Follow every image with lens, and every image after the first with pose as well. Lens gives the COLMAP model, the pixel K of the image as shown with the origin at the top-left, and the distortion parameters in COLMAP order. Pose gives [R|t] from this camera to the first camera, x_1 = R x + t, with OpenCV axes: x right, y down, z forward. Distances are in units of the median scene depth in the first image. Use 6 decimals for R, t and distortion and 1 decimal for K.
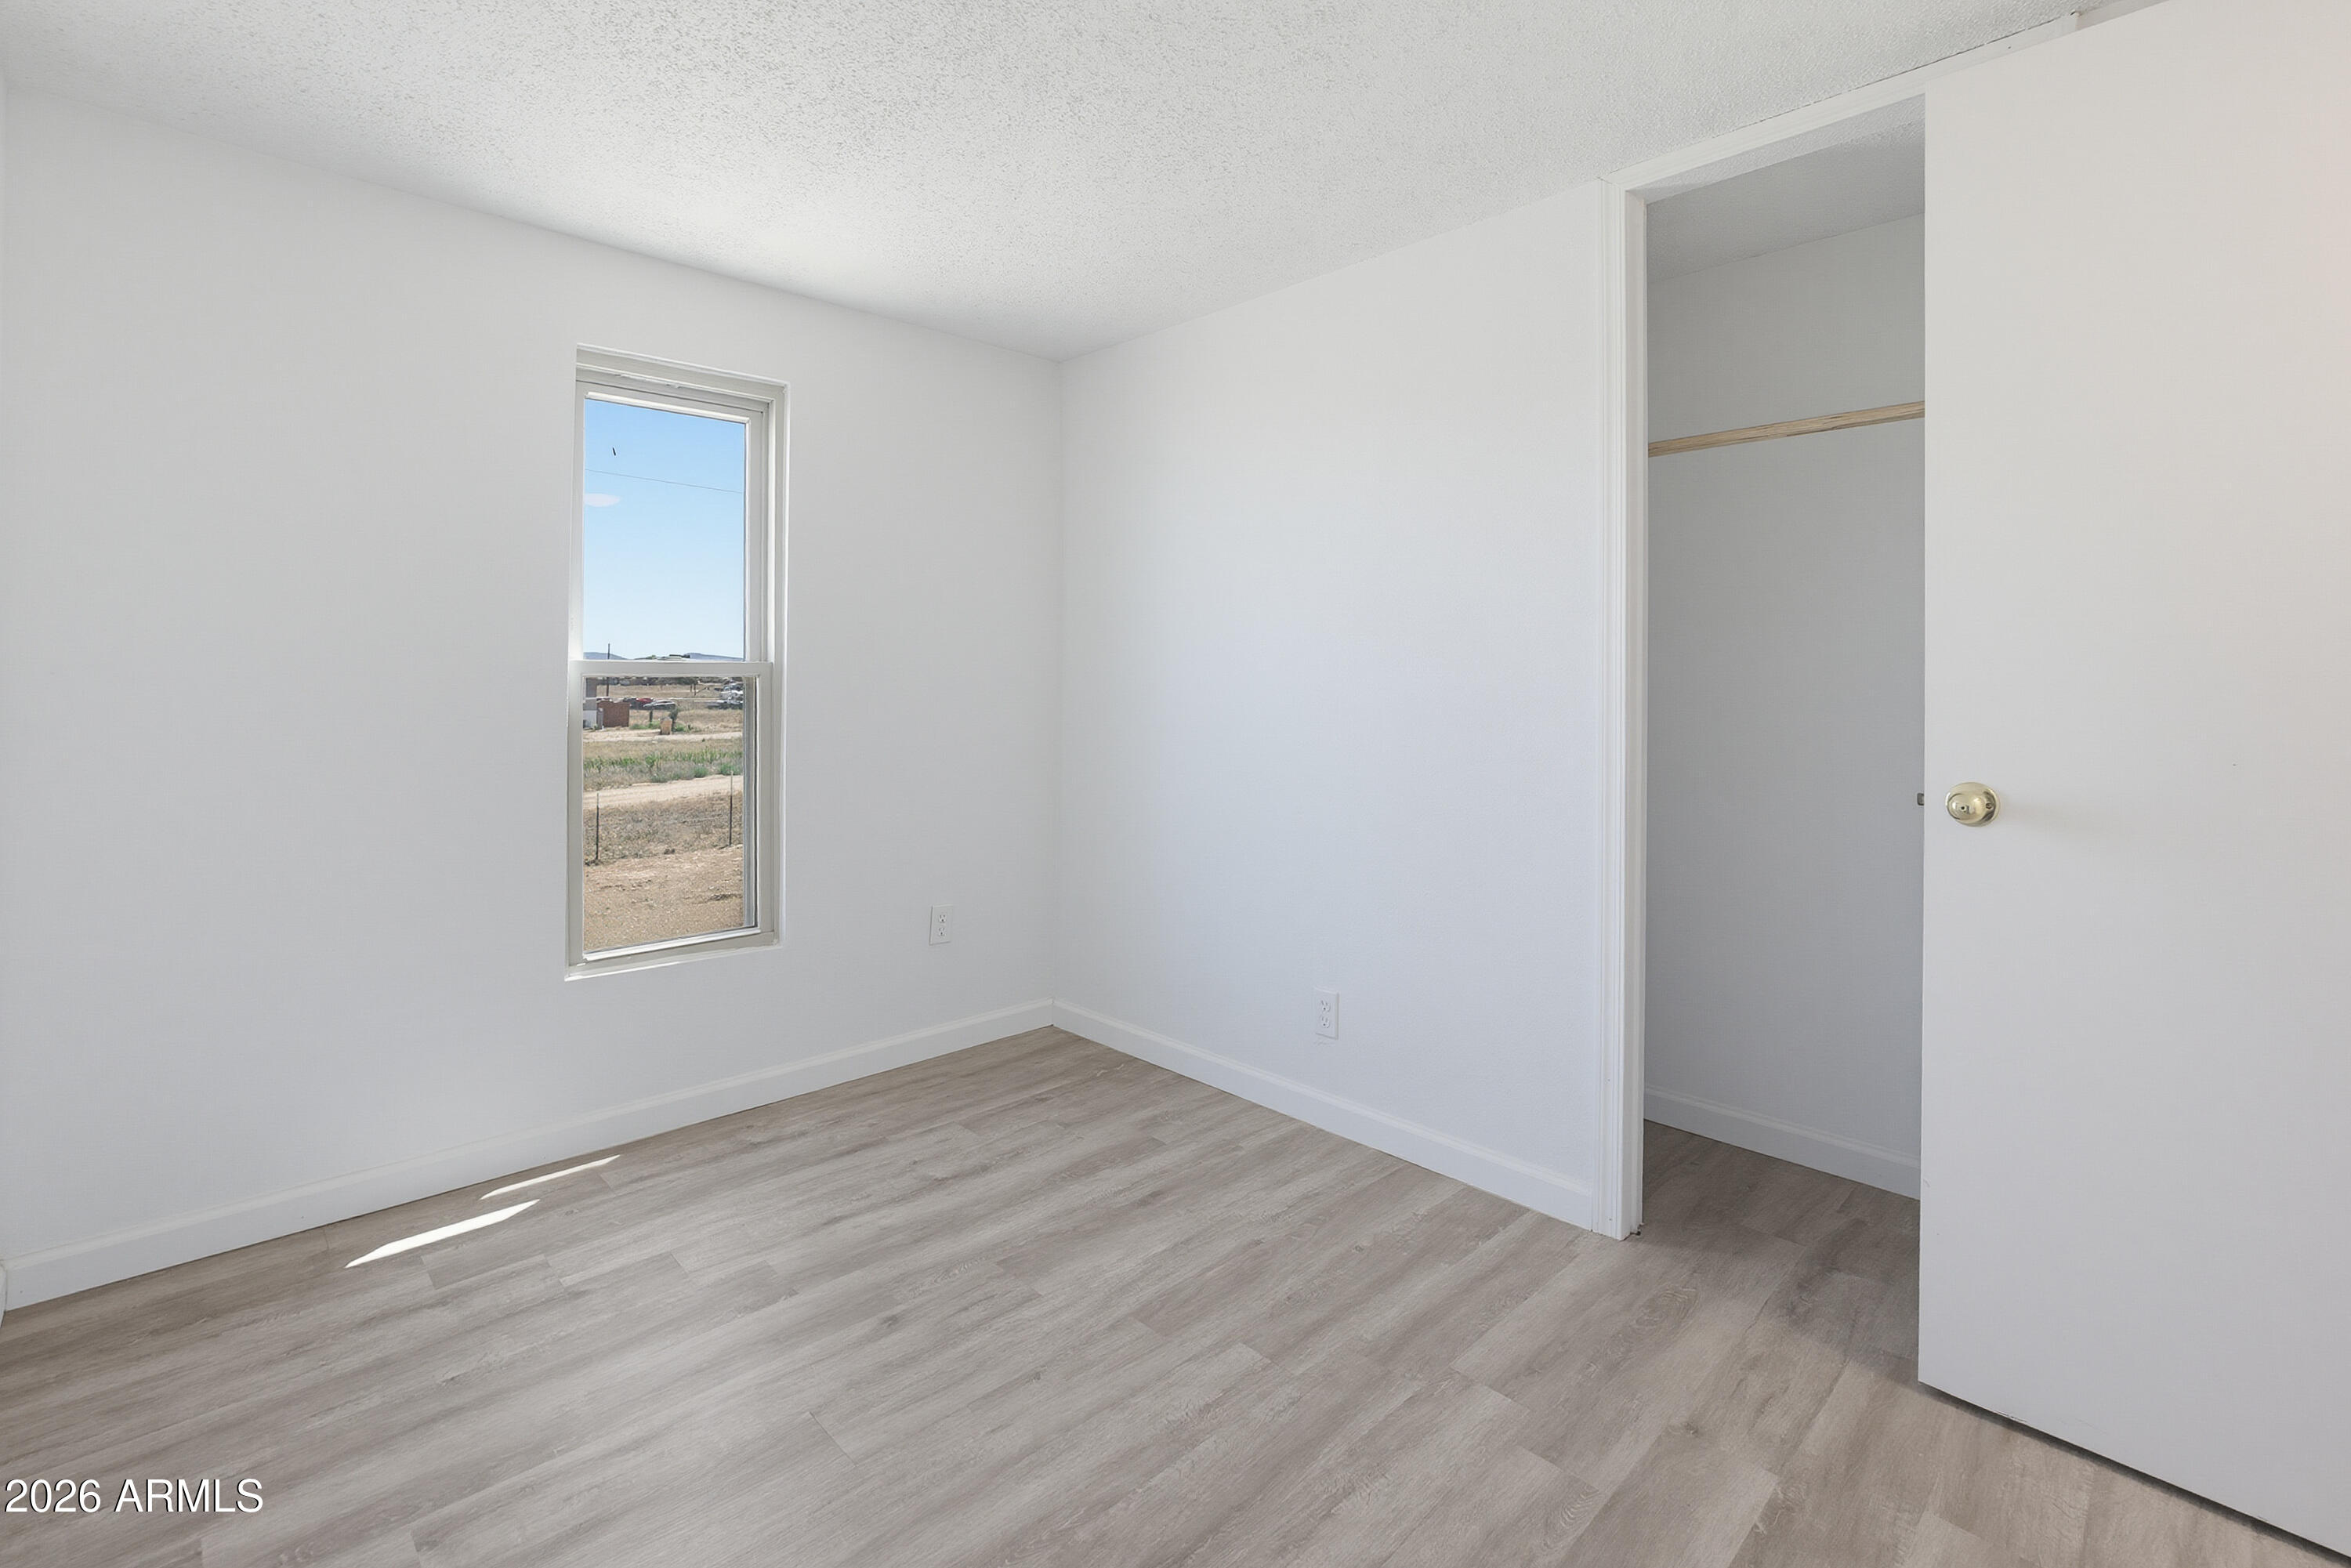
lens RADIAL K [[1059.7, 0, 1197.8], [0, 1059.7, 676.0], [0, 0, 1]] dist [-0.023112, 0.007532]
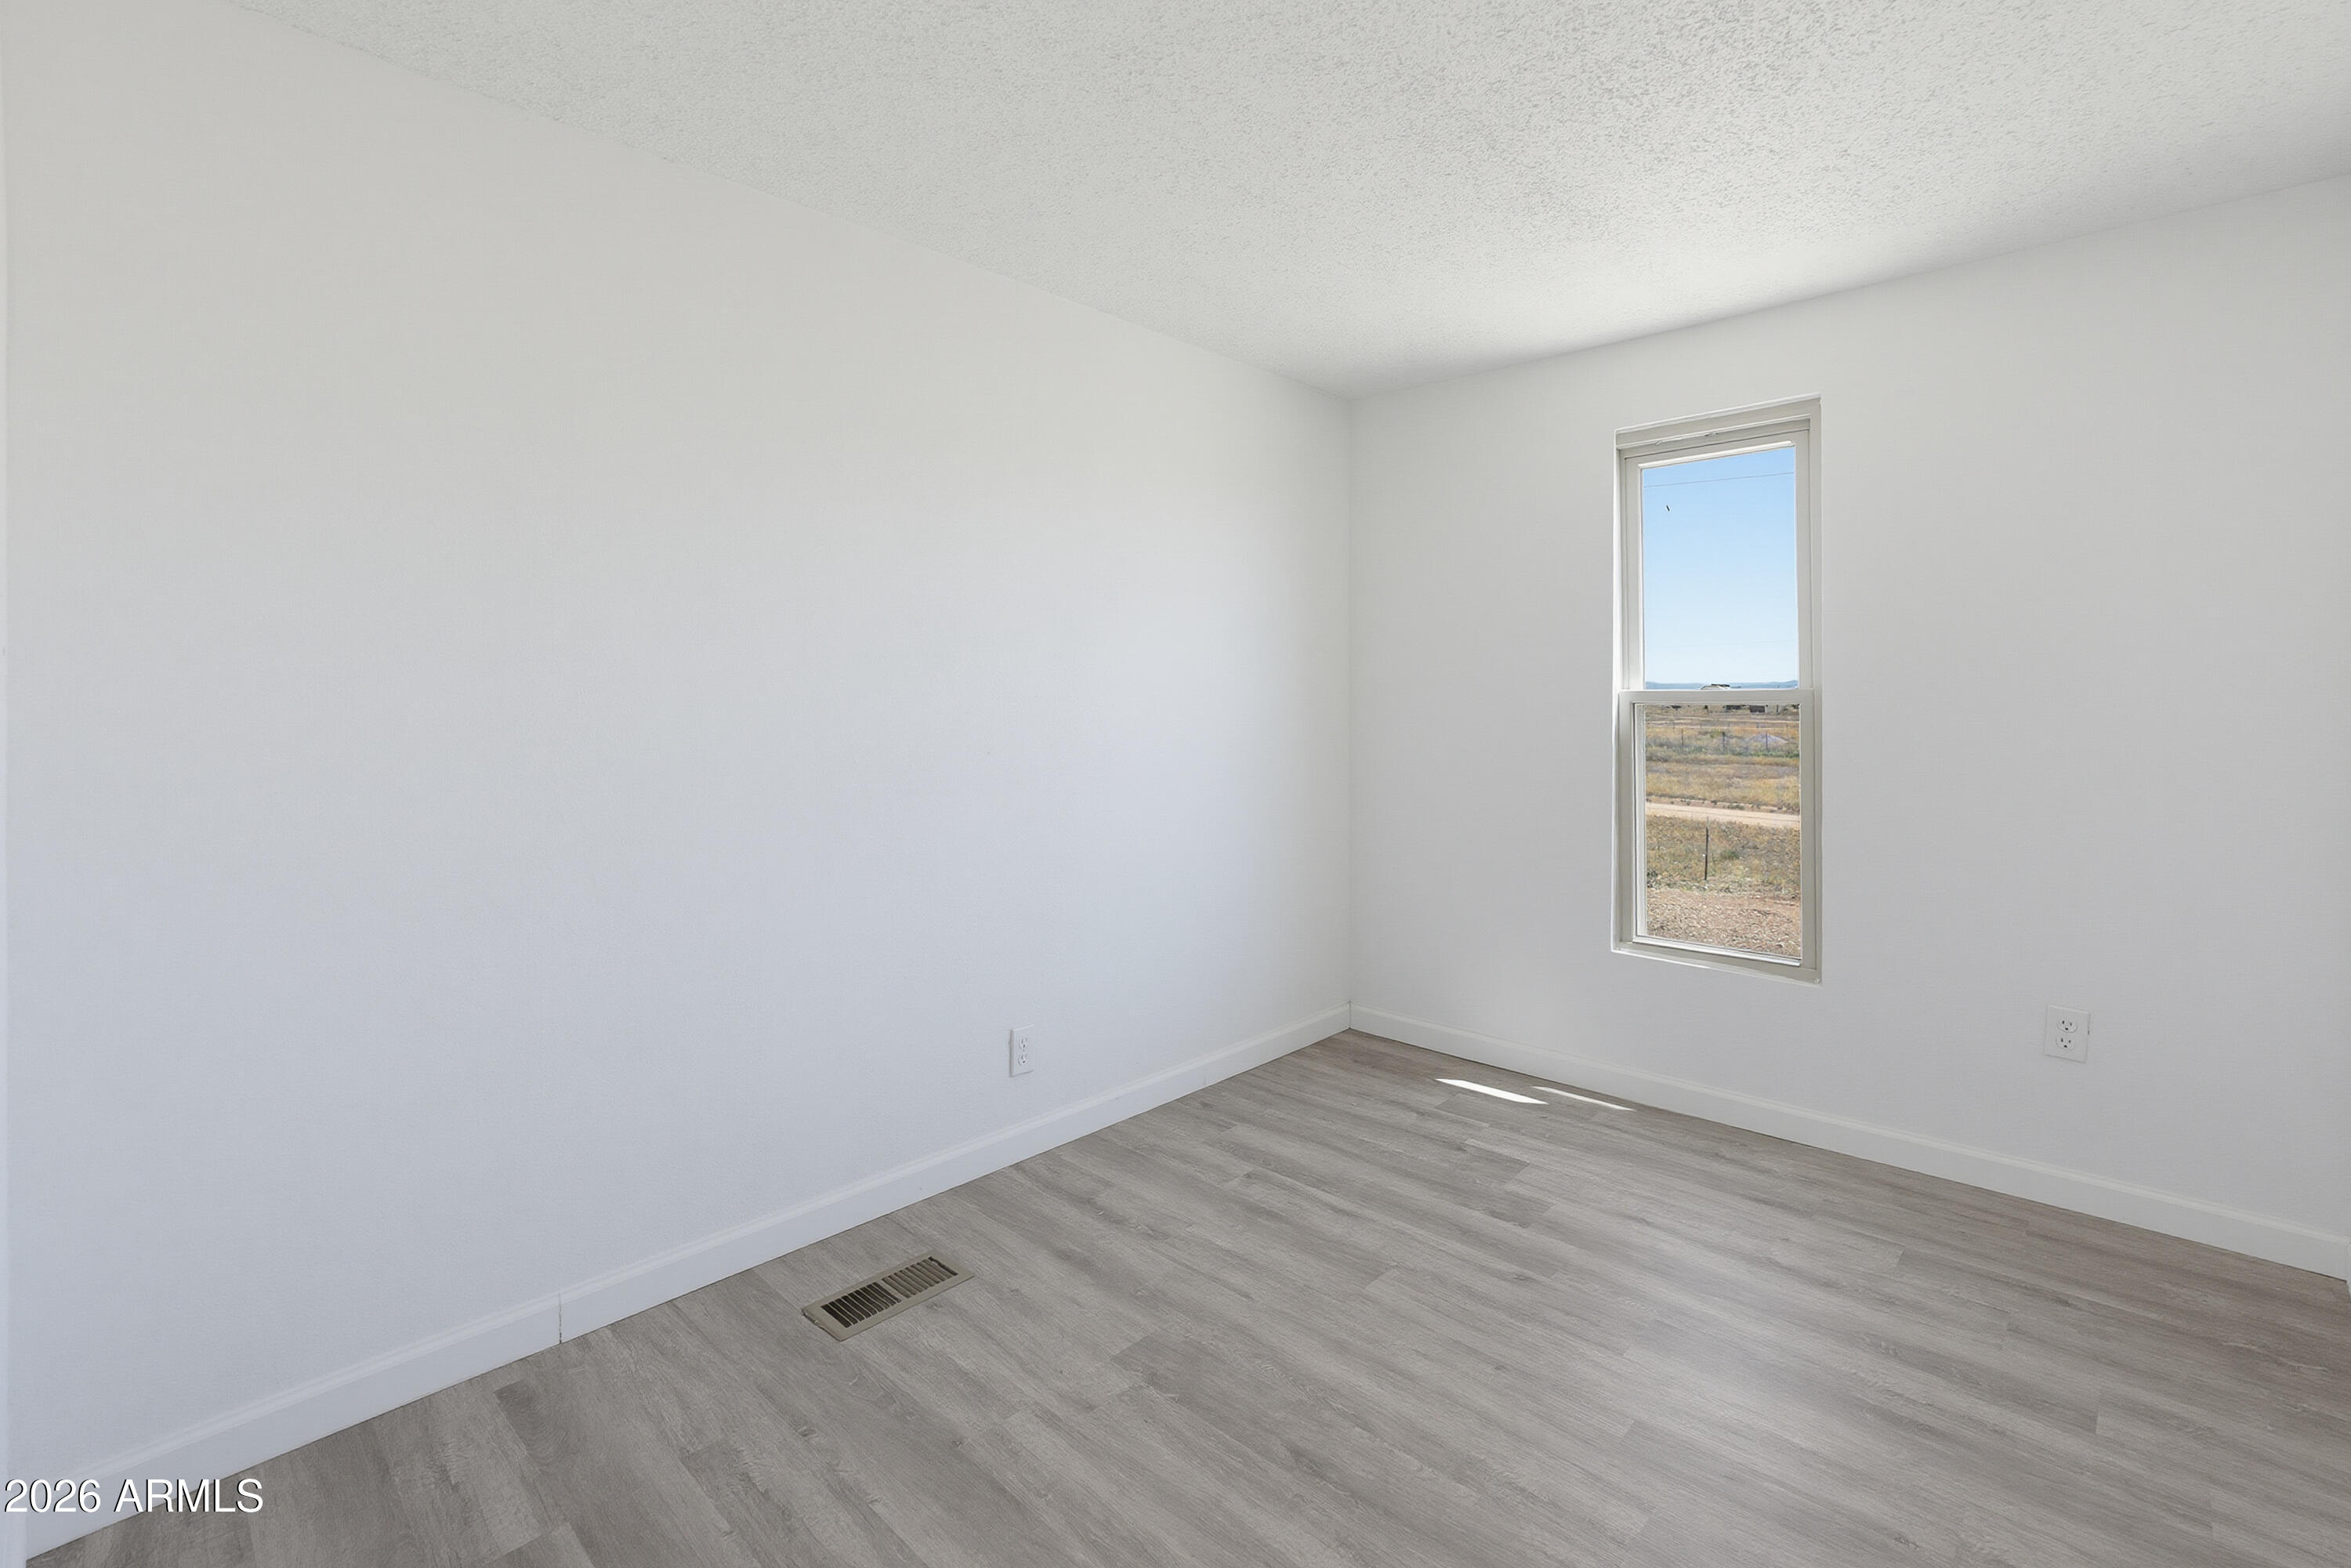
lens RADIAL K [[1059.7, 0, 1146.1], [0, 1059.7, 705.3], [0, 0, 1]] dist [-0.023112, 0.007532]
pose [[0.018325, 0.003721, -0.999825, 0.618731], [0.007899, 0.999961, 0.003866, -0.007127], [0.999801, -0.007969, 0.018295, 0.432453]]
